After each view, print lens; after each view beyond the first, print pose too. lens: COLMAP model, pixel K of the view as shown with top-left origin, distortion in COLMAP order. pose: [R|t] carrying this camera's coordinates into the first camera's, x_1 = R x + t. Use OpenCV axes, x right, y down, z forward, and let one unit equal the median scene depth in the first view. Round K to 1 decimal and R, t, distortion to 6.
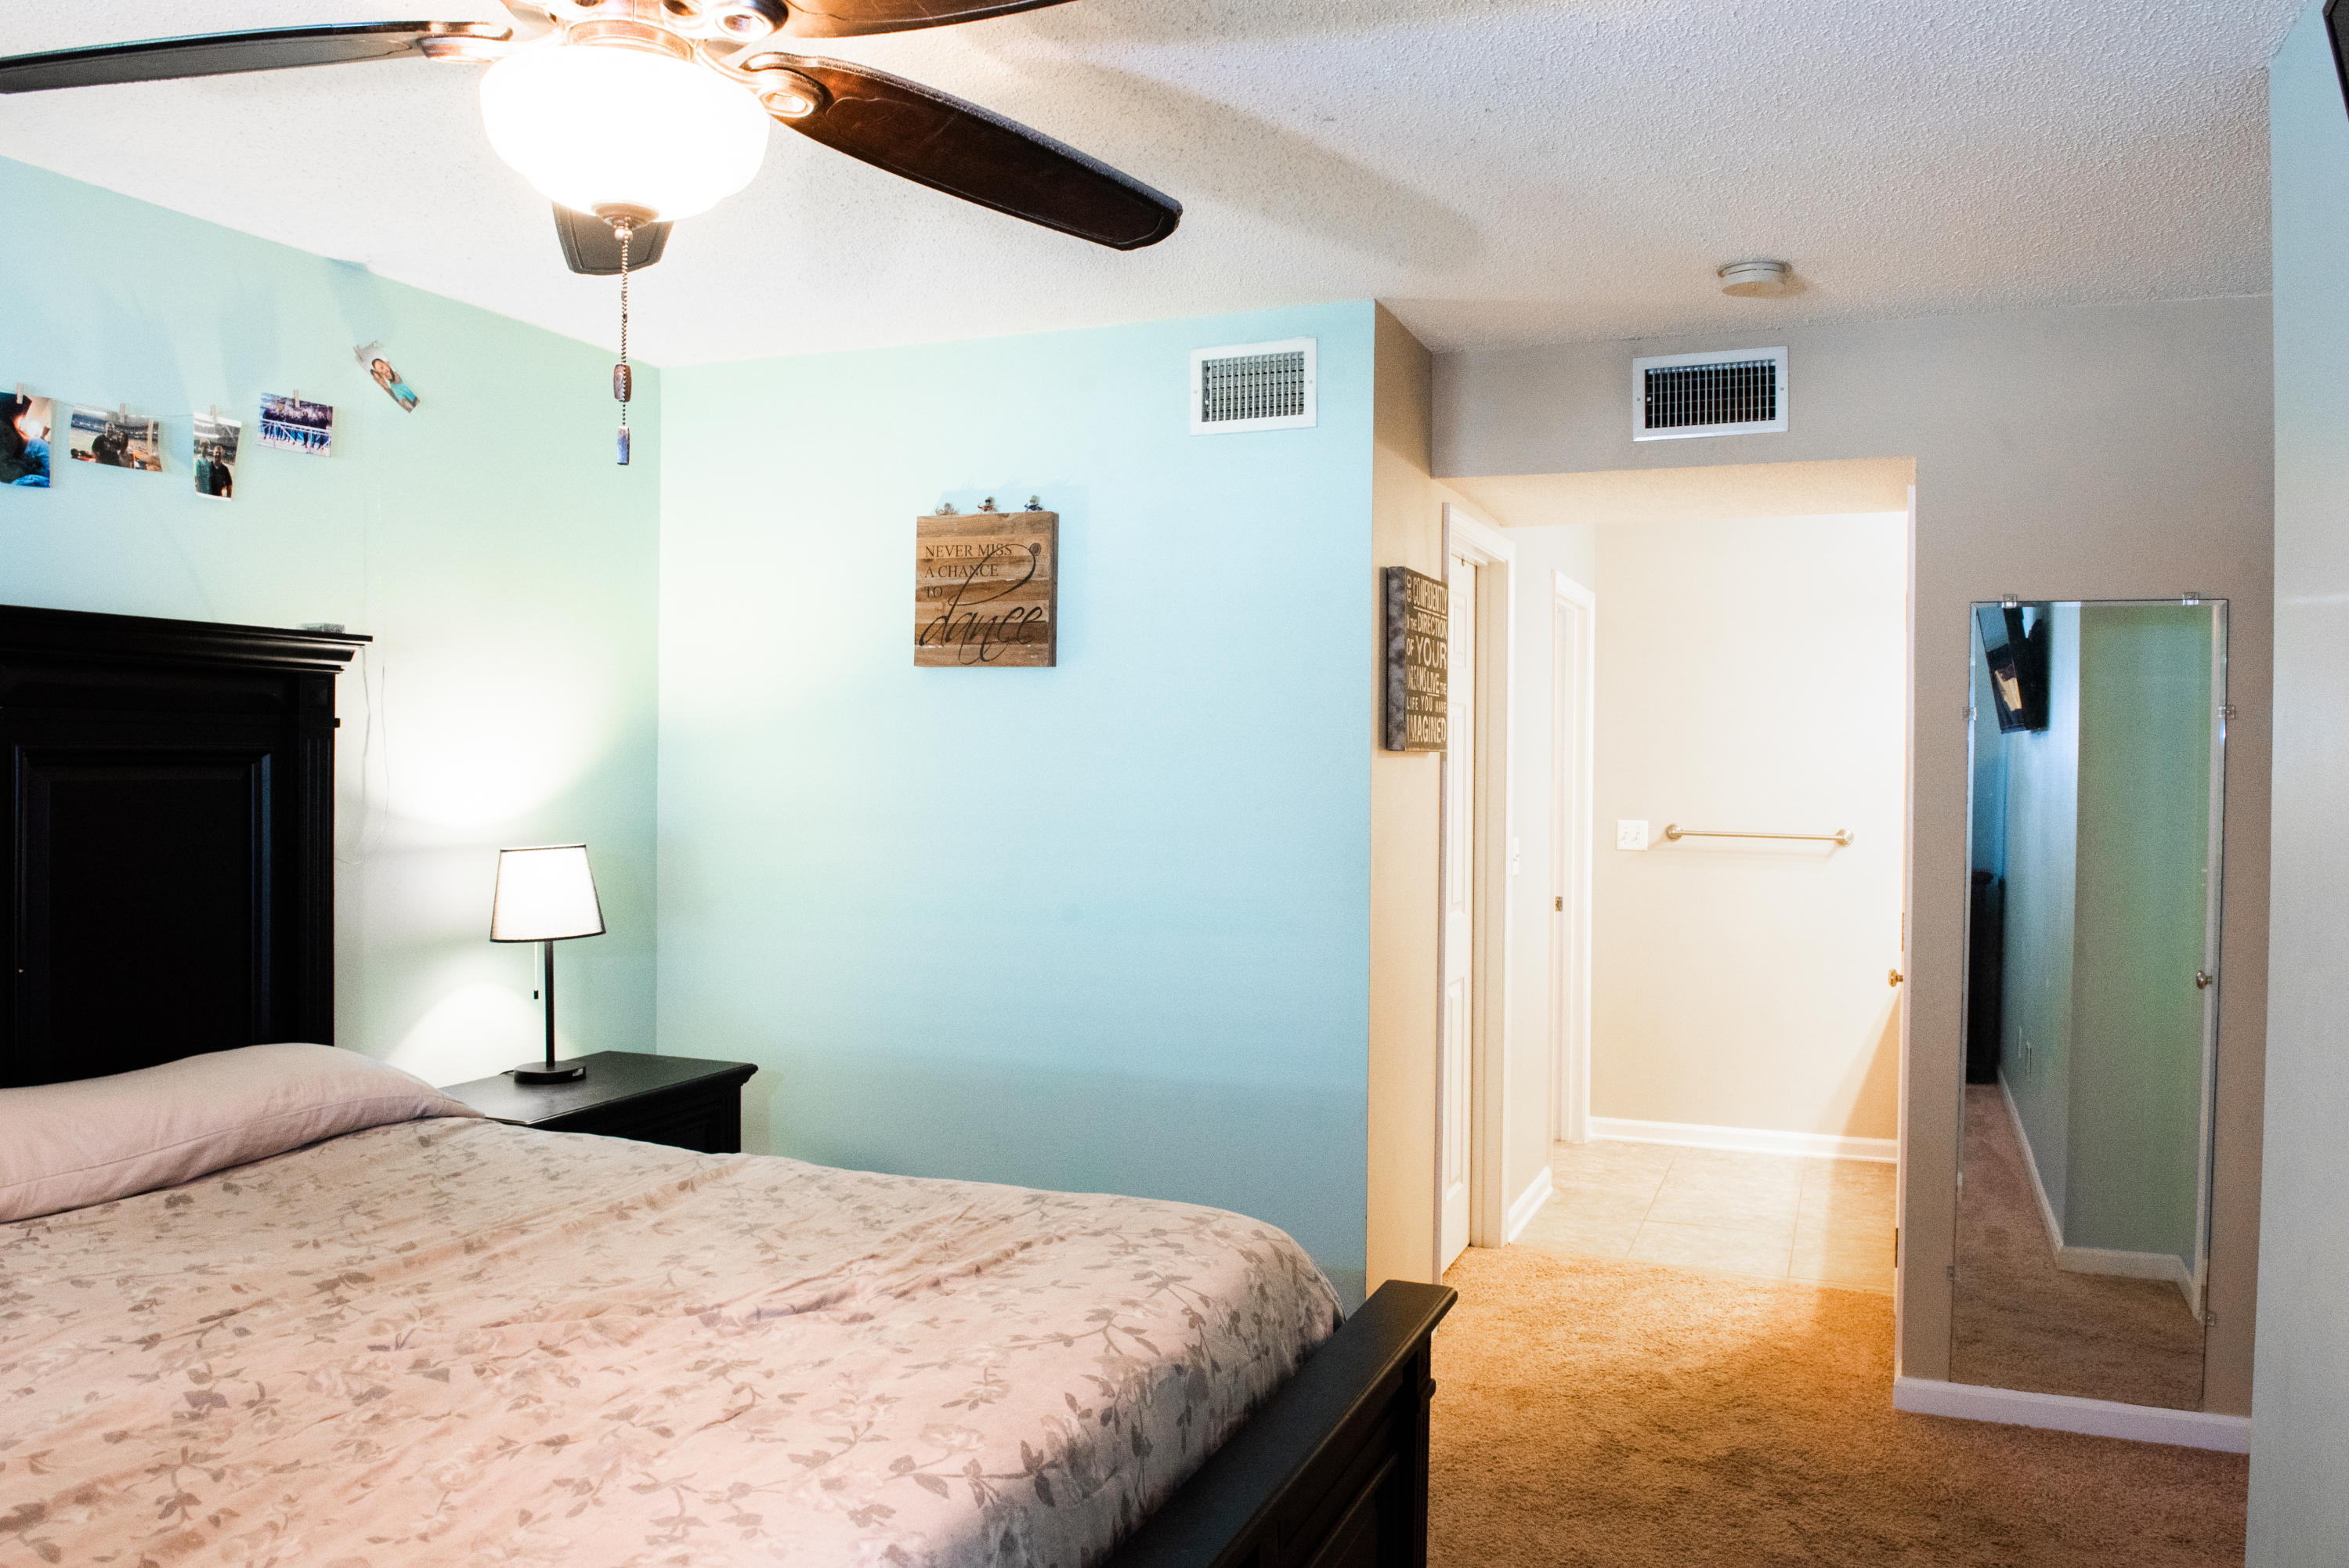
lens RADIAL K [[1693.3, 0, 1174.5], [0, 1693.3, 784.0], [0, 0, 1]] dist [-0.046375, -0.002294]
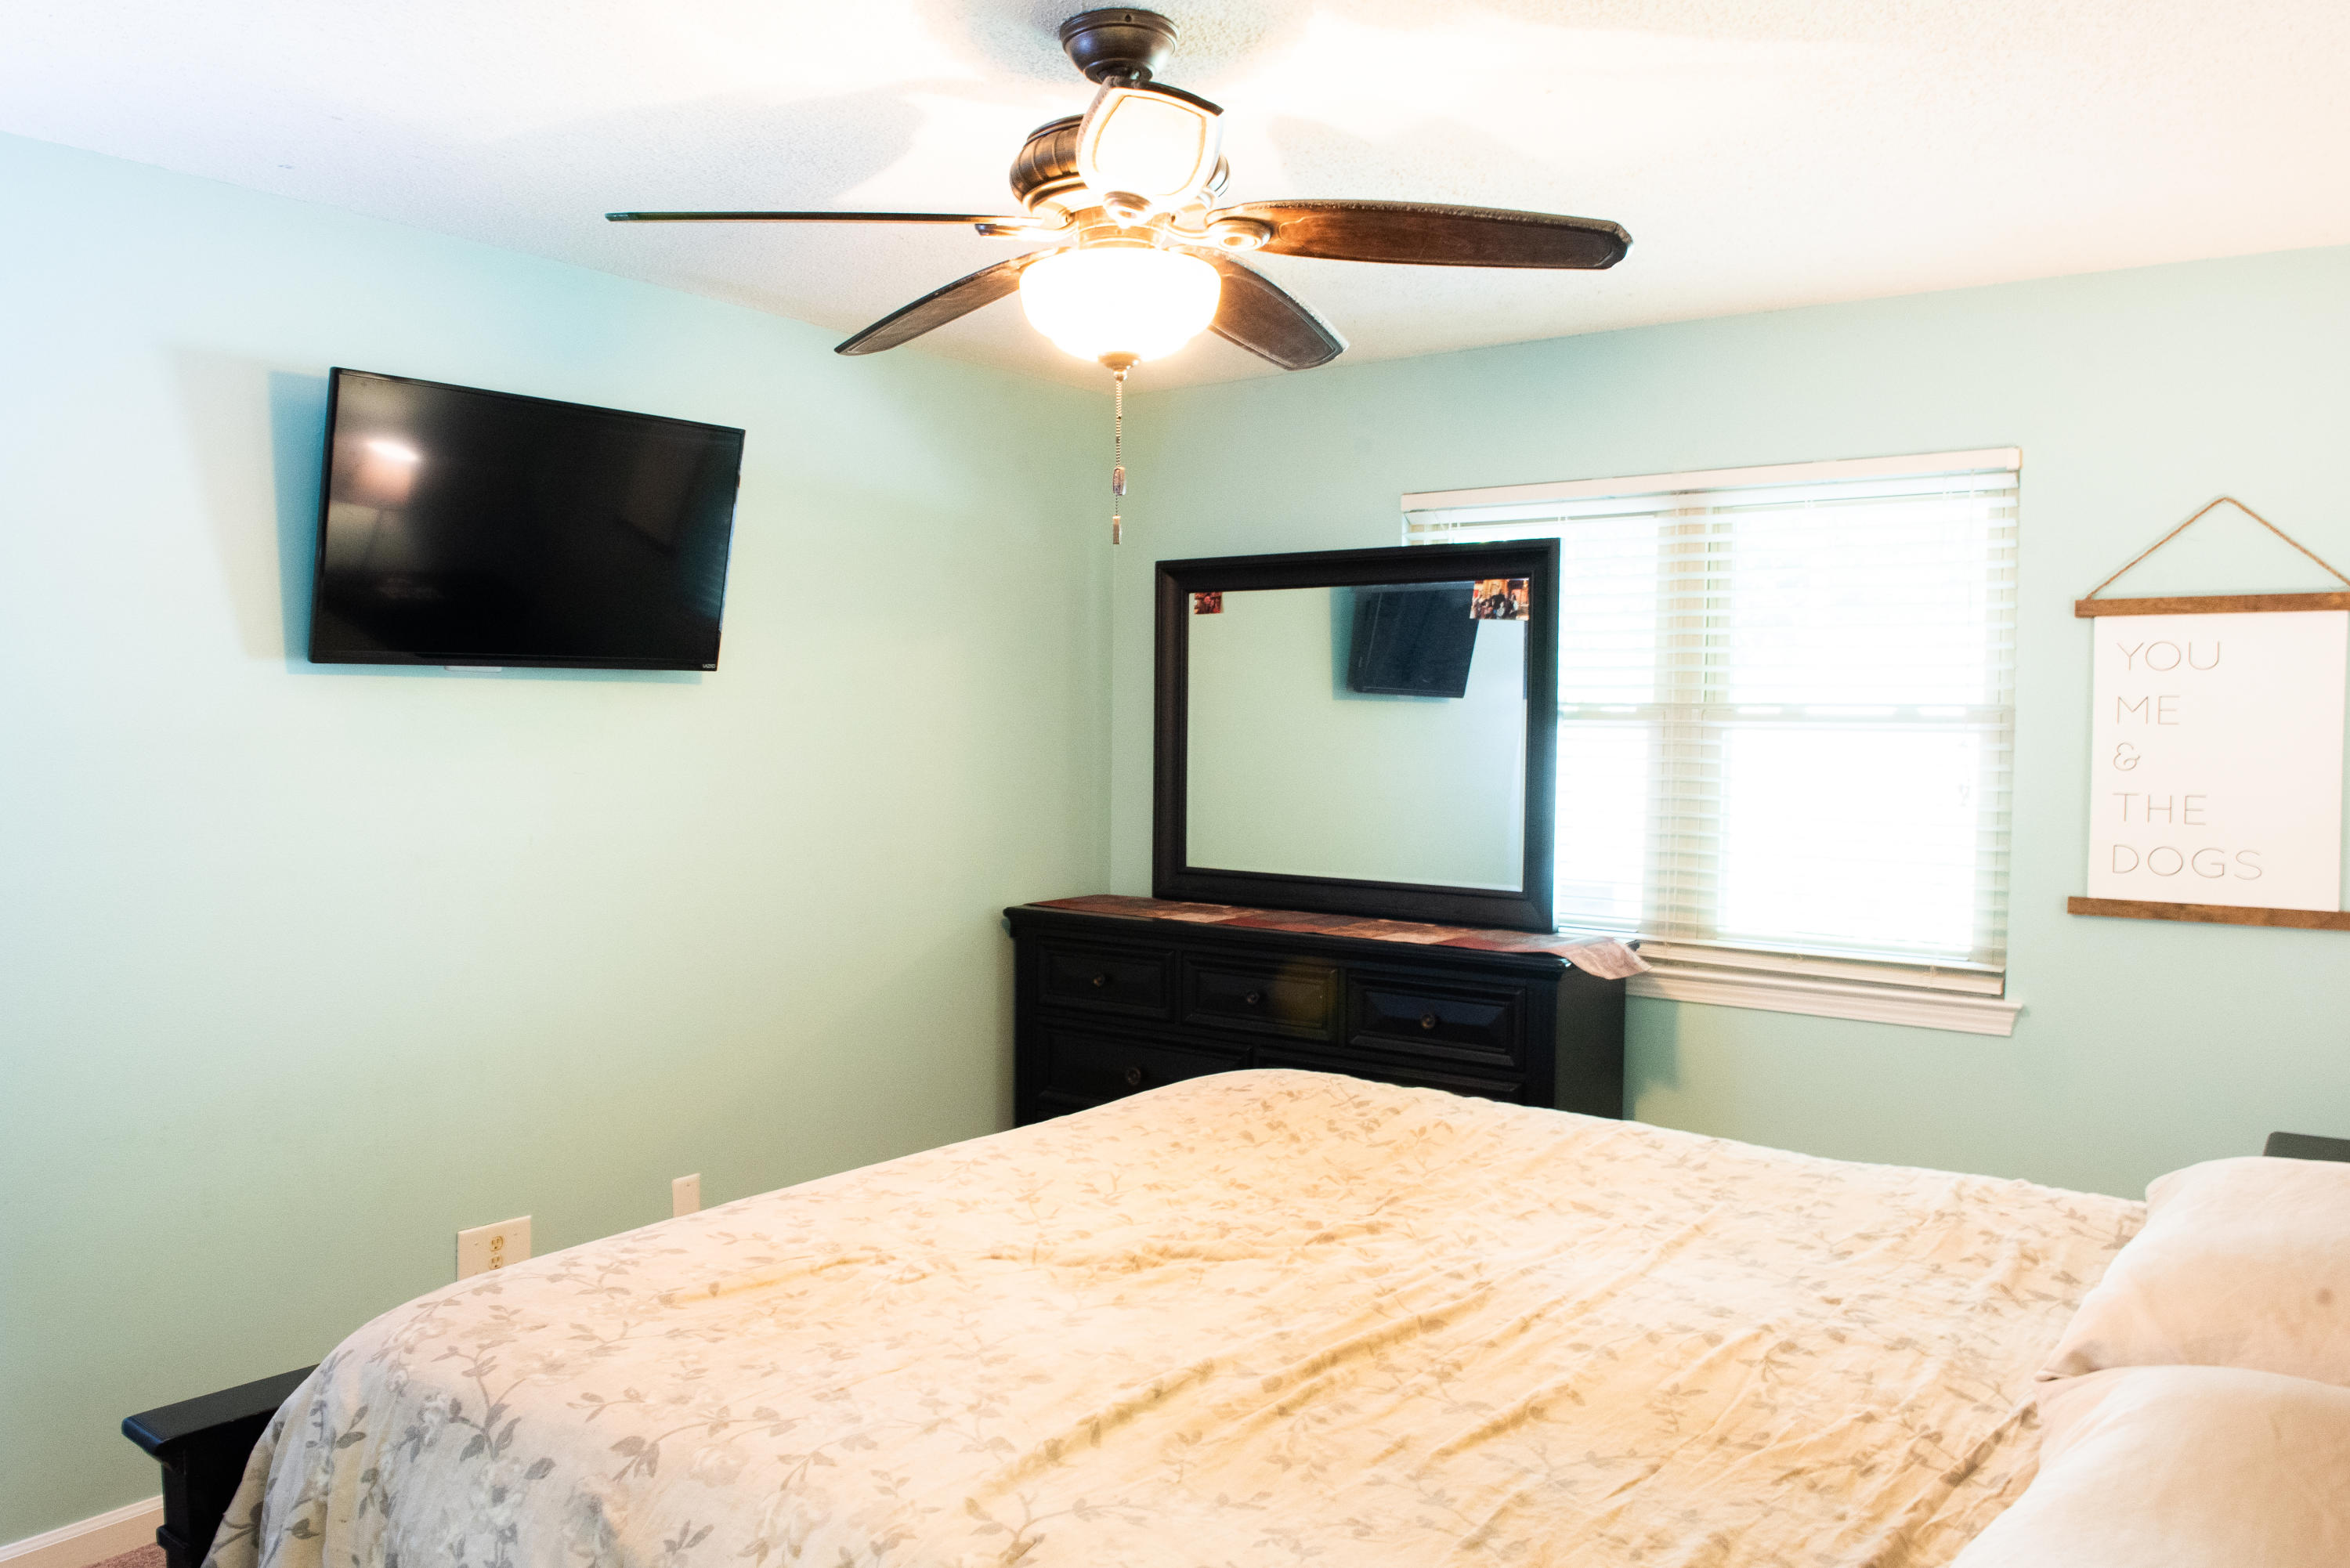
lens RADIAL K [[1693.9, 0, 1175.0], [0, 1693.9, 784.0], [0, 0, 1]] dist [-0.046375, -0.002294]
pose [[-0.972442, -0.026511, 0.231634, -0.518113], [-0.013710, 0.998297, 0.056698, -0.052094], [-0.232743, 0.051960, -0.971149, 1.736283]]
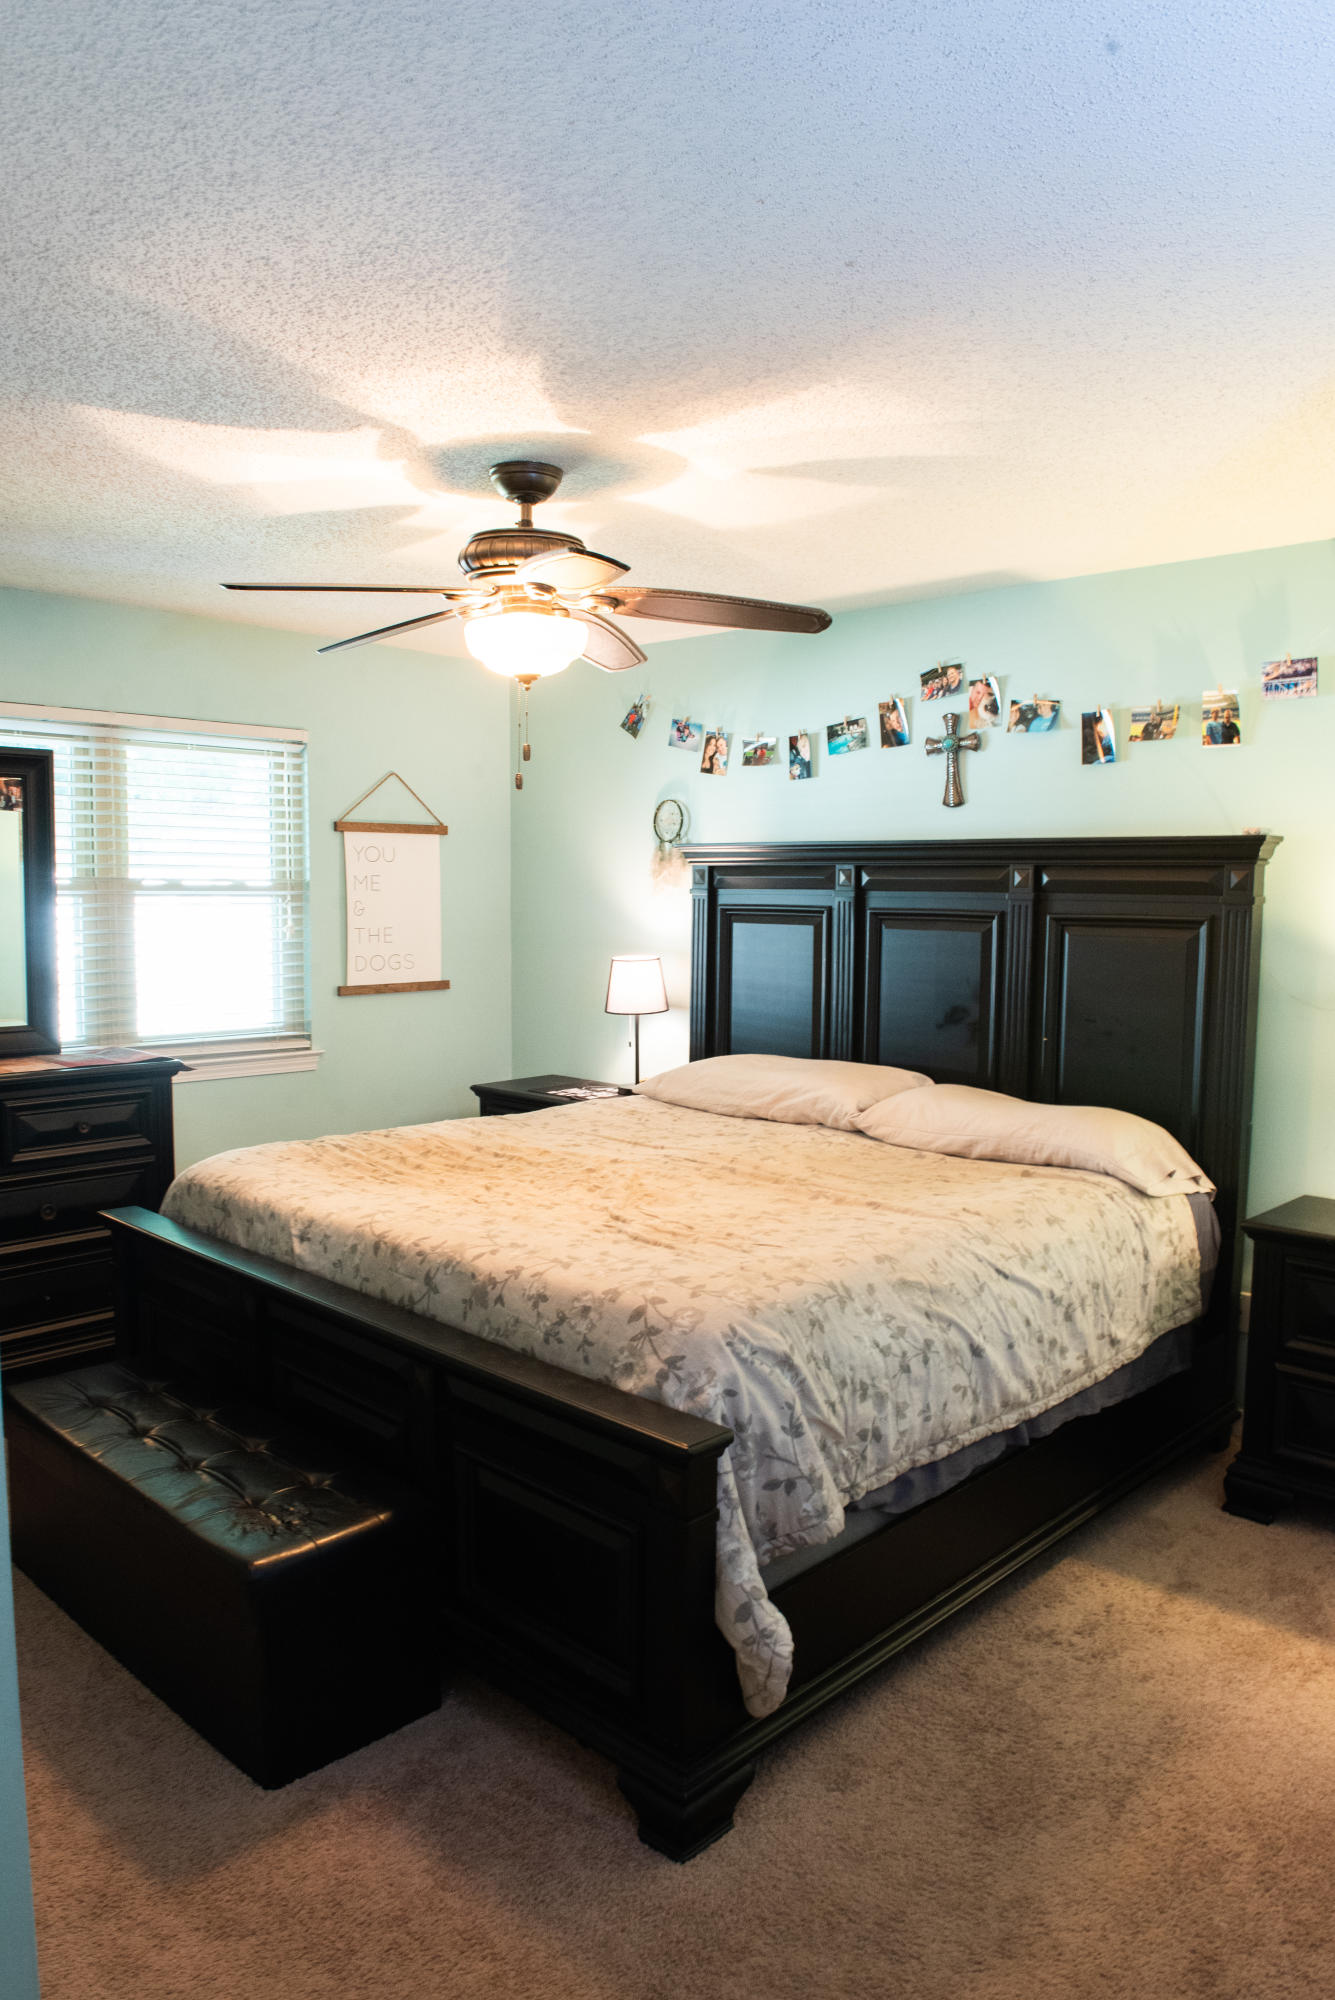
lens RADIAL K [[1366.4, 0, 667.5], [0, 1366.4, 1000.0], [0, 0, 1]] dist [-0.050315, -0.002613]
pose [[-0.354508, 0.063306, -0.932908, 0.994979], [-0.027157, 0.996588, 0.077947, -0.041291], [0.934659, 0.052968, -0.351579, 1.354756]]
